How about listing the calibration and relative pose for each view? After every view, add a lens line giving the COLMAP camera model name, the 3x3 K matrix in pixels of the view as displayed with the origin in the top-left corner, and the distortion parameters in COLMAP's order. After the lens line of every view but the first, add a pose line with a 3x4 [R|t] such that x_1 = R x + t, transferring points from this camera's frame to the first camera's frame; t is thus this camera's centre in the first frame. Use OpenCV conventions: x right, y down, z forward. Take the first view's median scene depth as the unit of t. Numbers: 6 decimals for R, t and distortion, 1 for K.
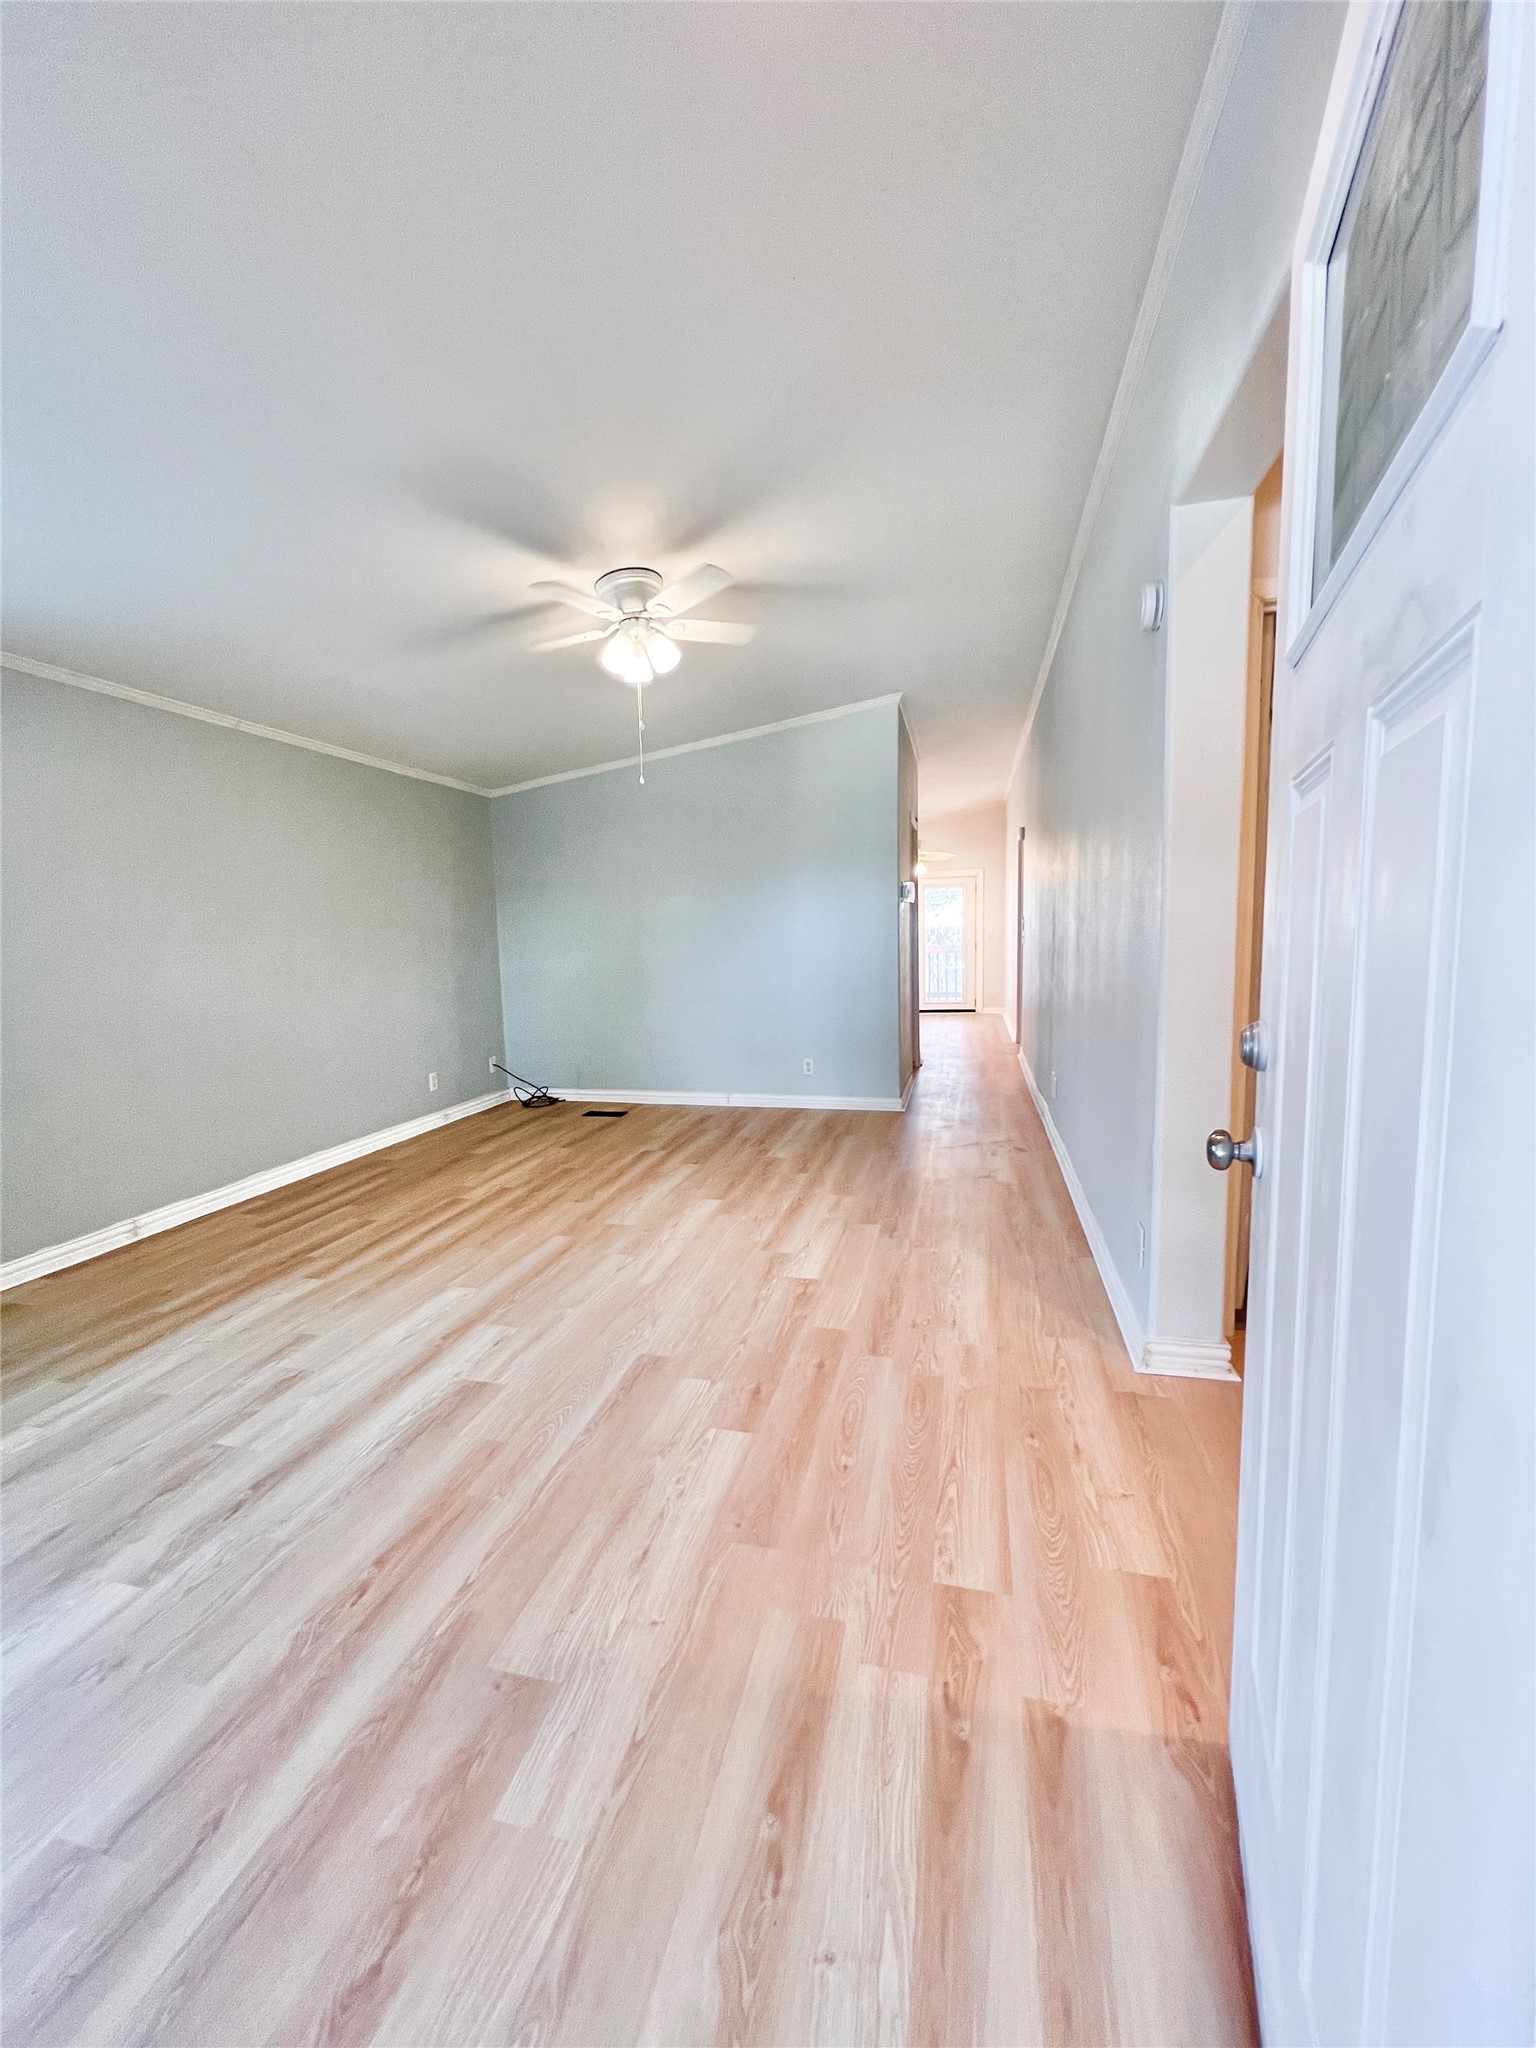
lens RADIAL K [[821.3, 0, 768.9], [0, 821.3, 1020.9], [0, 0, 1]] dist [-0.004170, 0.001624]
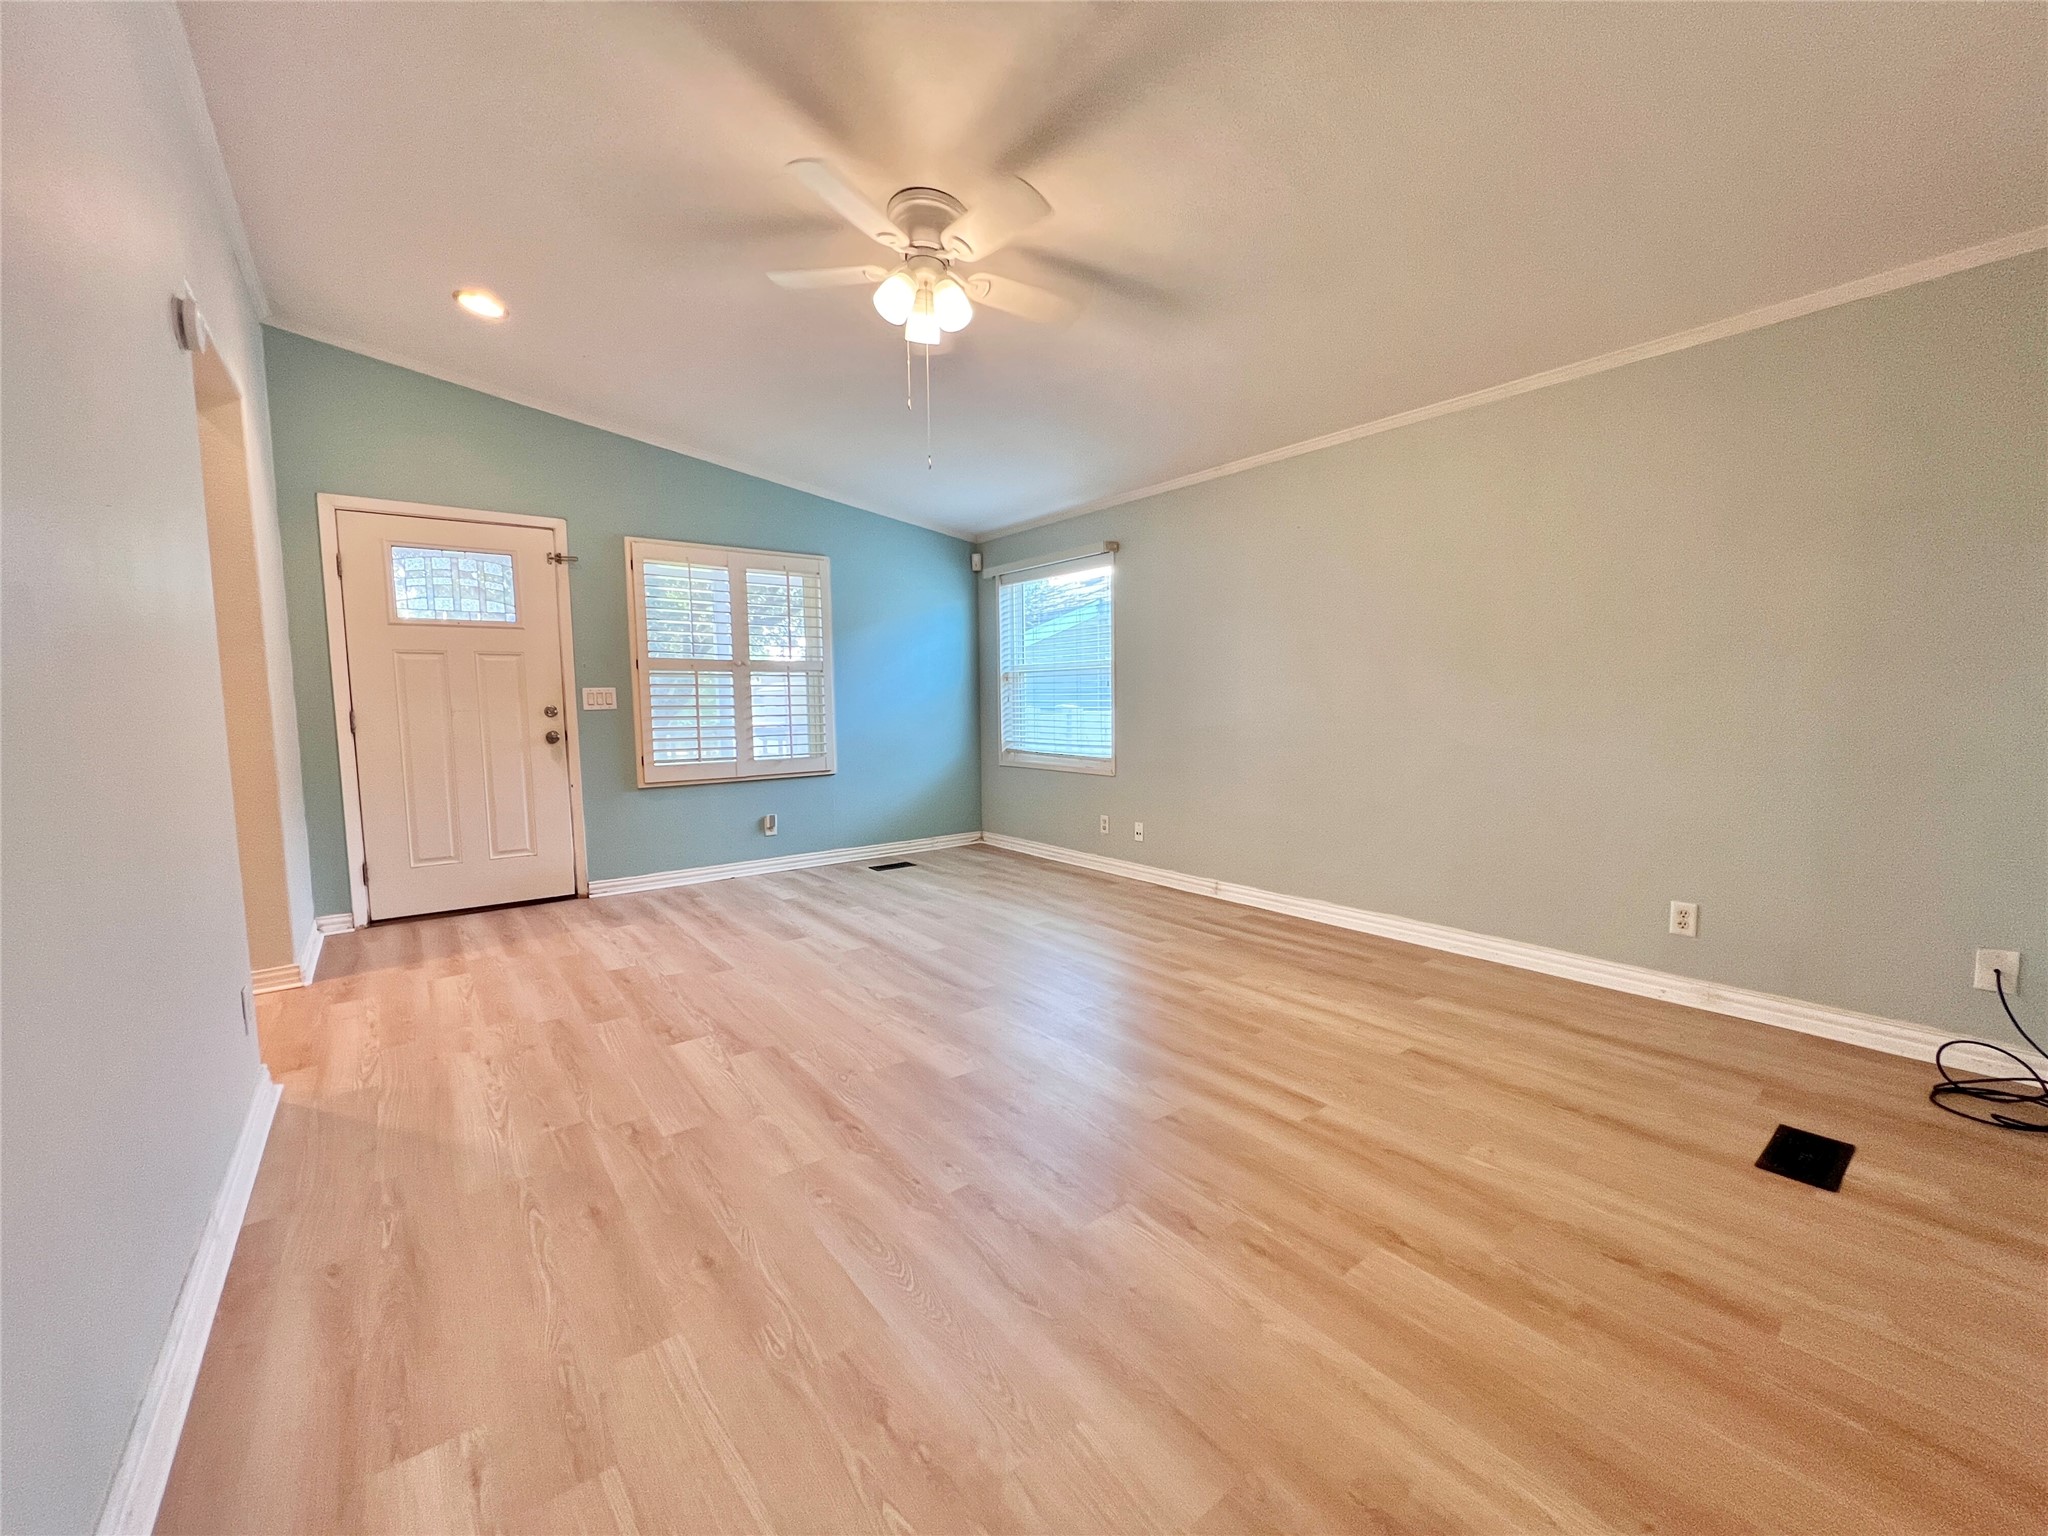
lens RADIAL K [[821.3, 0, 1025.2], [0, 821.3, 771.3], [0, 0, 1]] dist [-0.004170, 0.001624]
pose [[-0.625017, 0.100116, -0.774164, 0.419953], [-0.055412, 0.983549, 0.171931, -0.141114], [0.778642, 0.150358, -0.609188, 1.564536]]
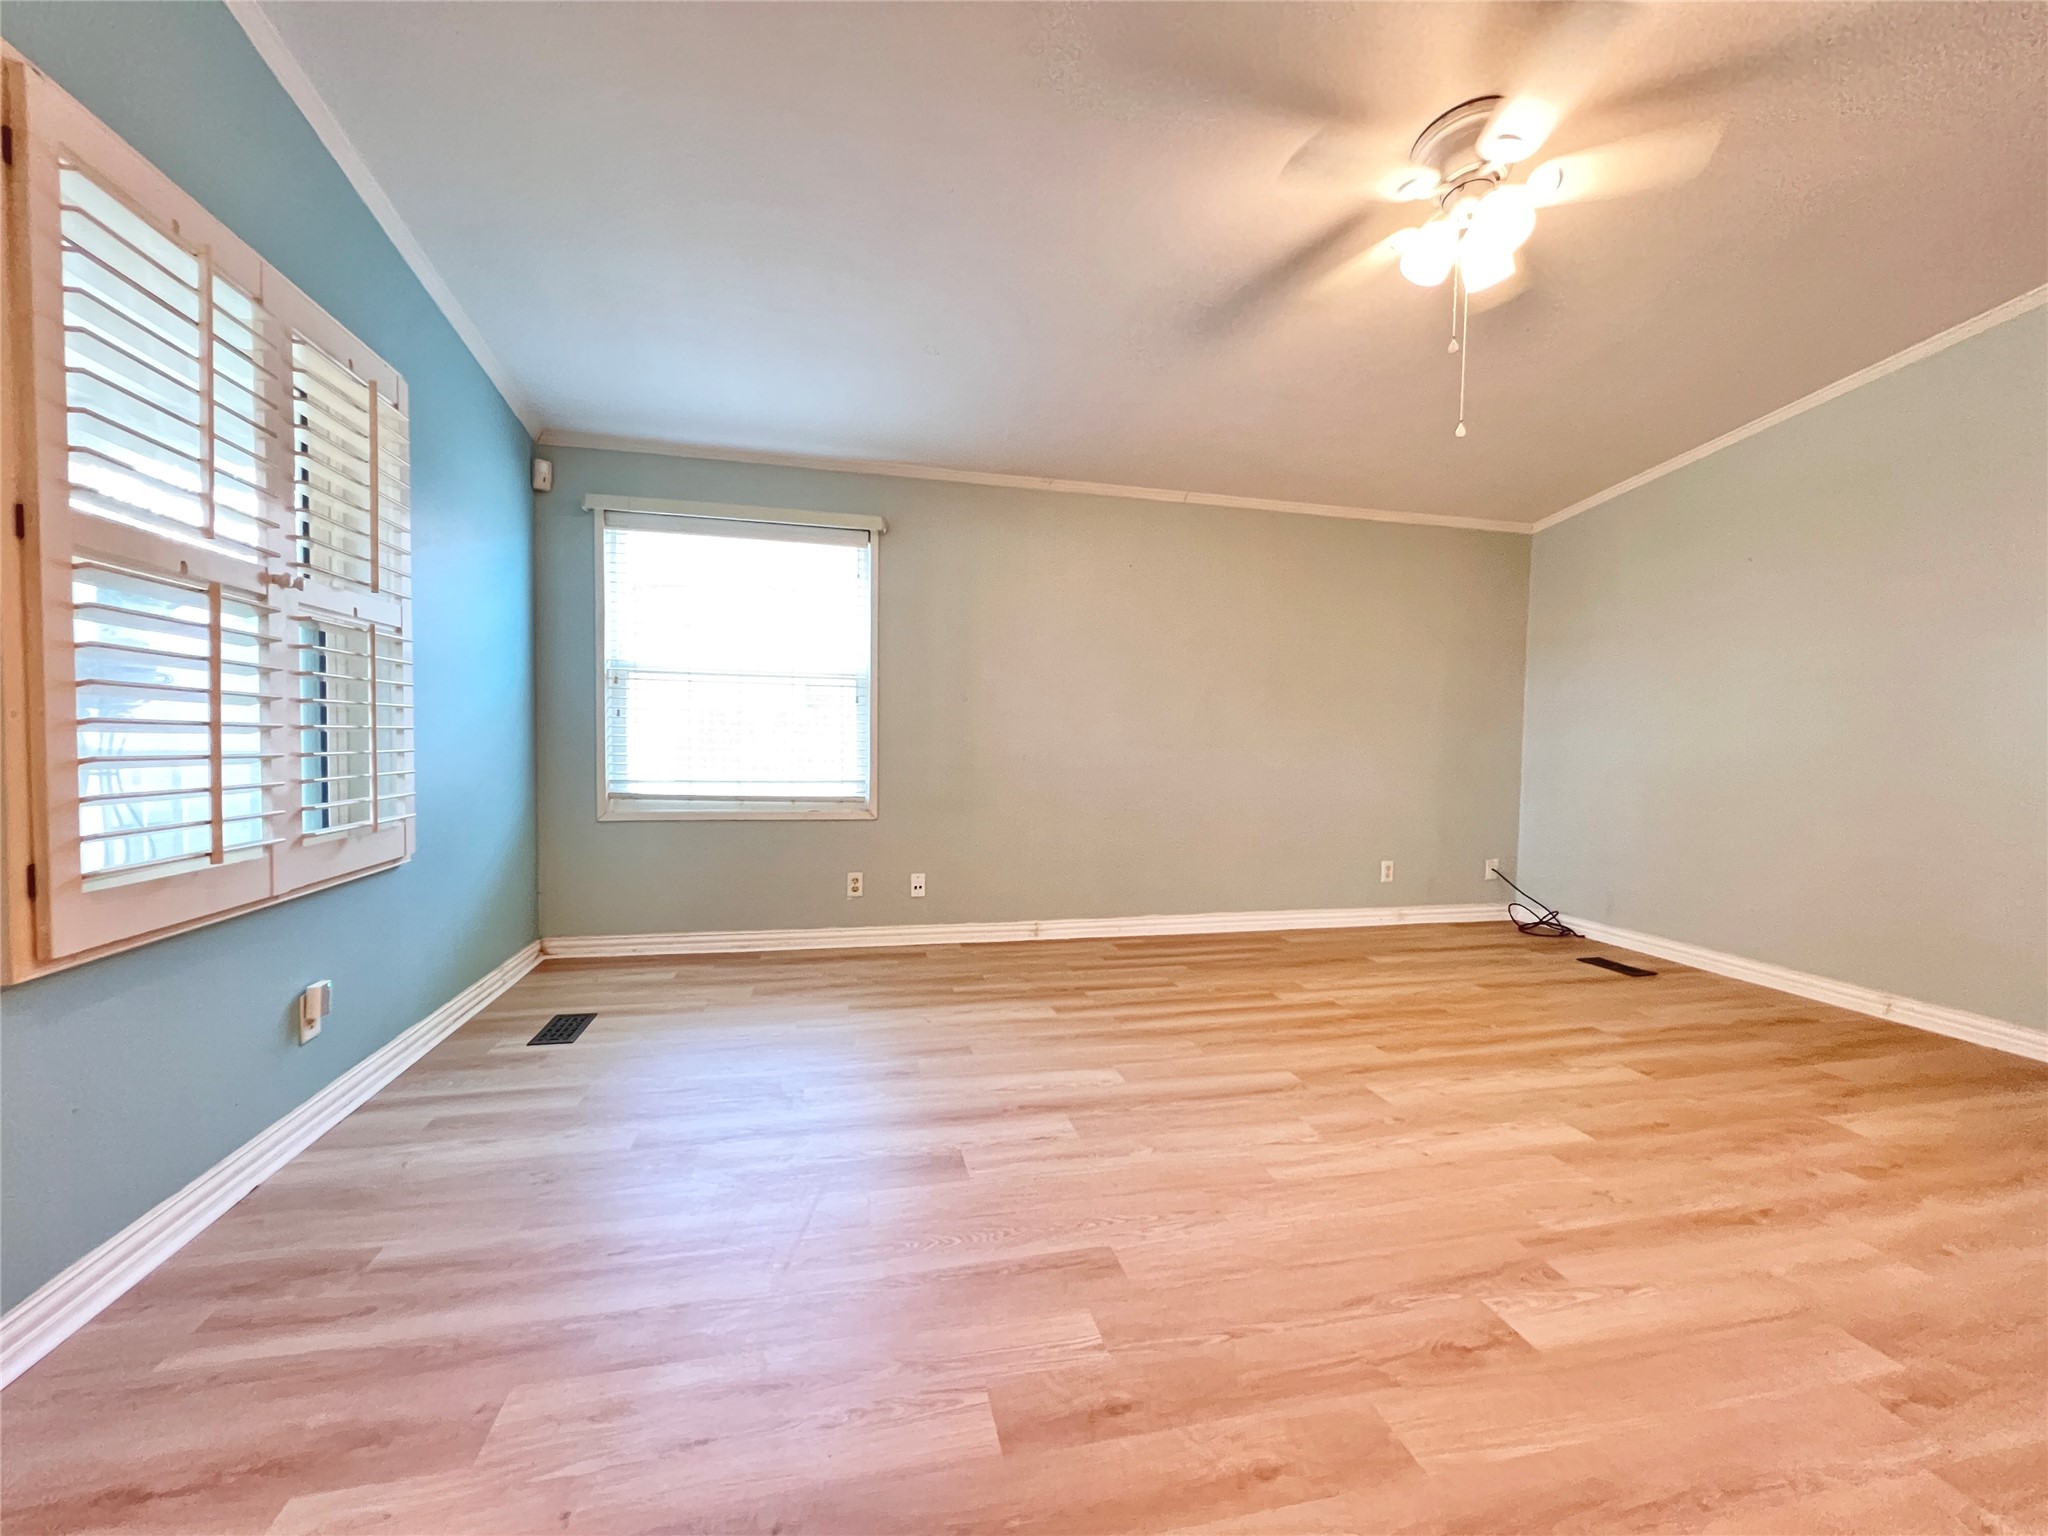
lens RADIAL K [[821.3, 0, 1023.1], [0, 821.3, 773.6], [0, 0, 1]] dist [-0.004170, 0.001624]
pose [[0.454463, 0.070915, -0.887938, 0.278270], [-0.122875, 0.992287, 0.016359, 0.008641], [0.882250, 0.101671, 0.459672, 0.413933]]
